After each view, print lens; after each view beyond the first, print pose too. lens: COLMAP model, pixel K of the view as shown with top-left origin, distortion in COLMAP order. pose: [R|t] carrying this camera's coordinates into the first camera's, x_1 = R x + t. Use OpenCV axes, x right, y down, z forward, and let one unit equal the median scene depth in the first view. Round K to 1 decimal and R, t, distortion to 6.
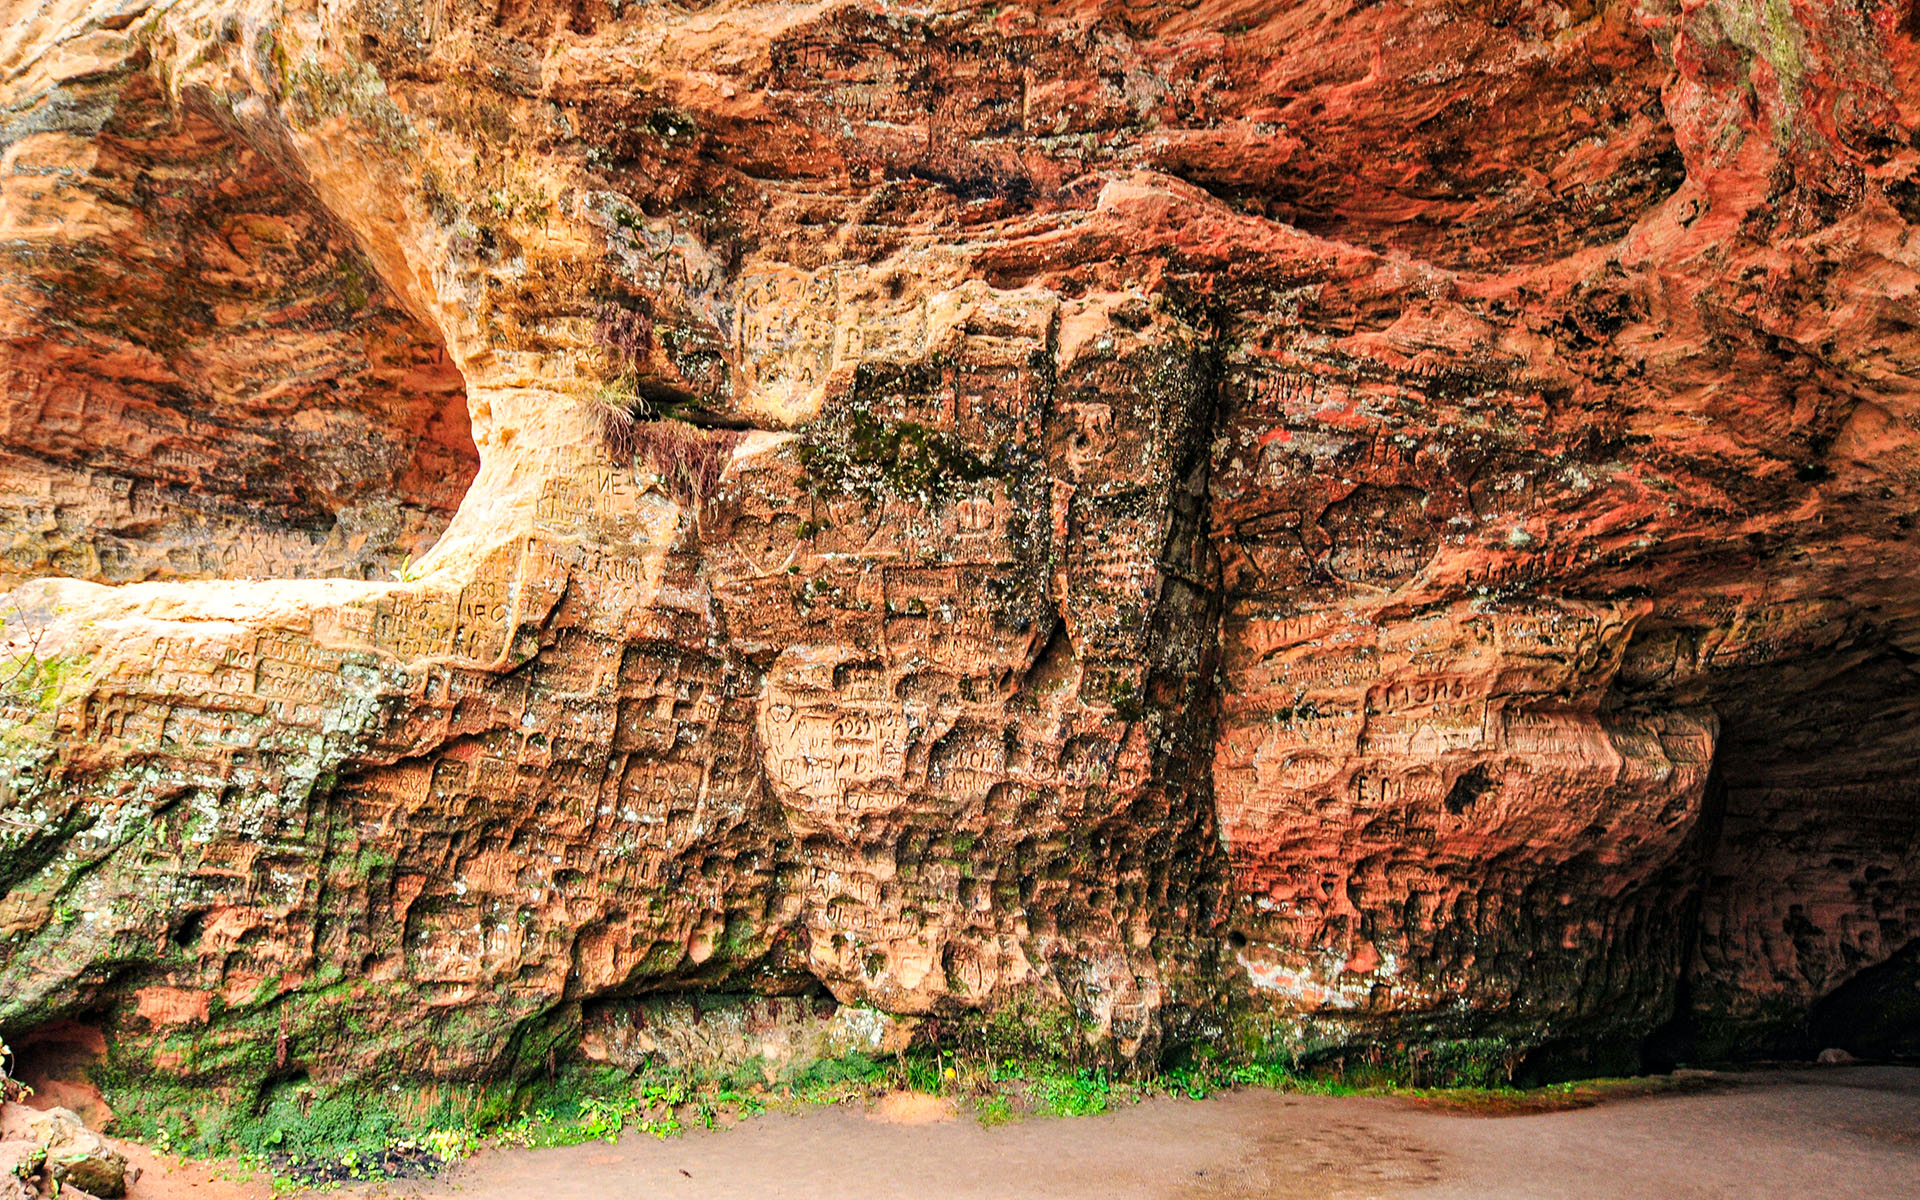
lens RADIAL K [[1220.9, 0, 963.2], [0, 1220.9, 639.0], [0, 0, 1]] dist [-0.009382, -0.003634]
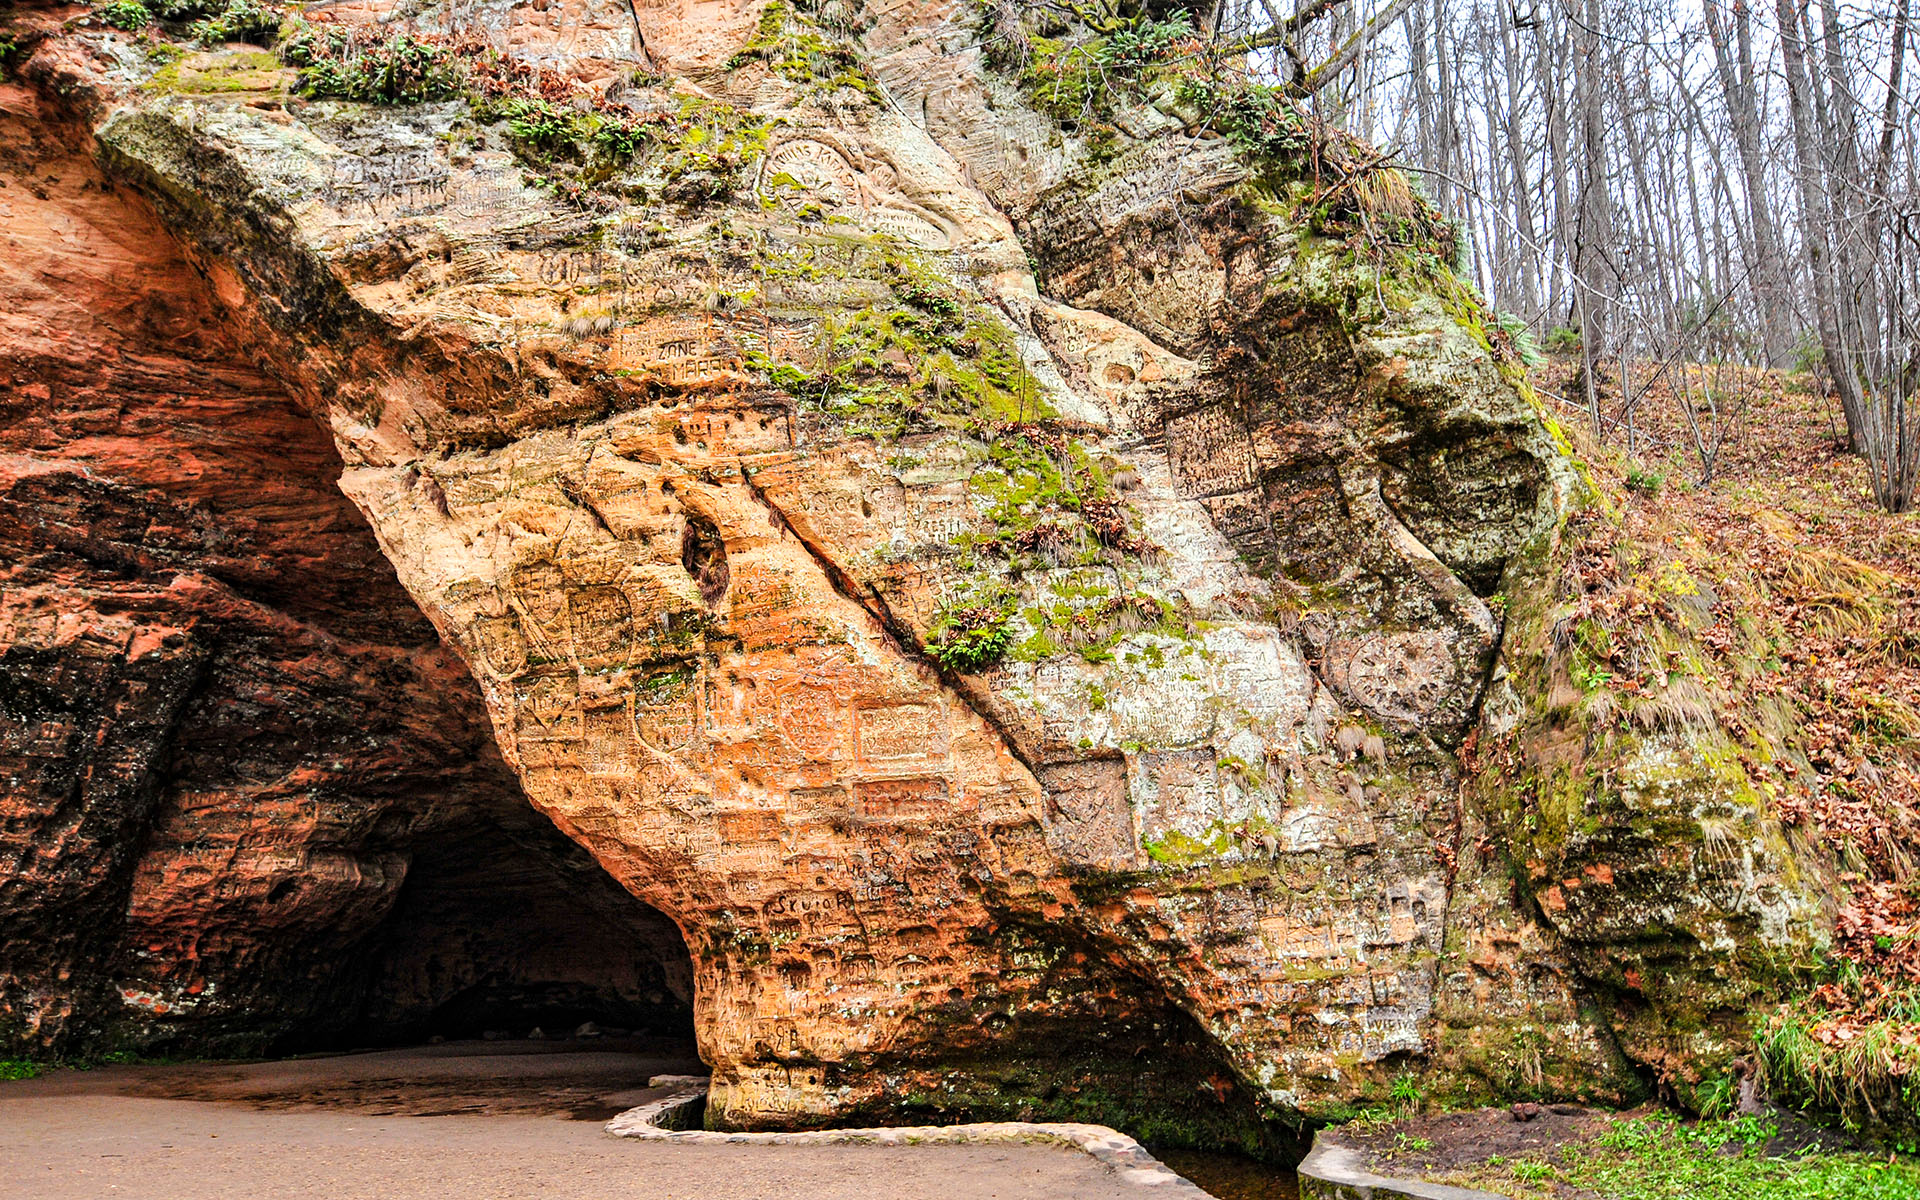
lens RADIAL K [[1334.0, 0, 953.2], [0, 1334.0, 563.2], [0, 0, 1]] dist [-0.004114, -0.005857]
pose [[0.605234, 0.213679, 0.766834, -0.696701], [-0.148714, 0.976692, -0.154781, -0.223600], [-0.782033, -0.020360, 0.622904, -1.173224]]
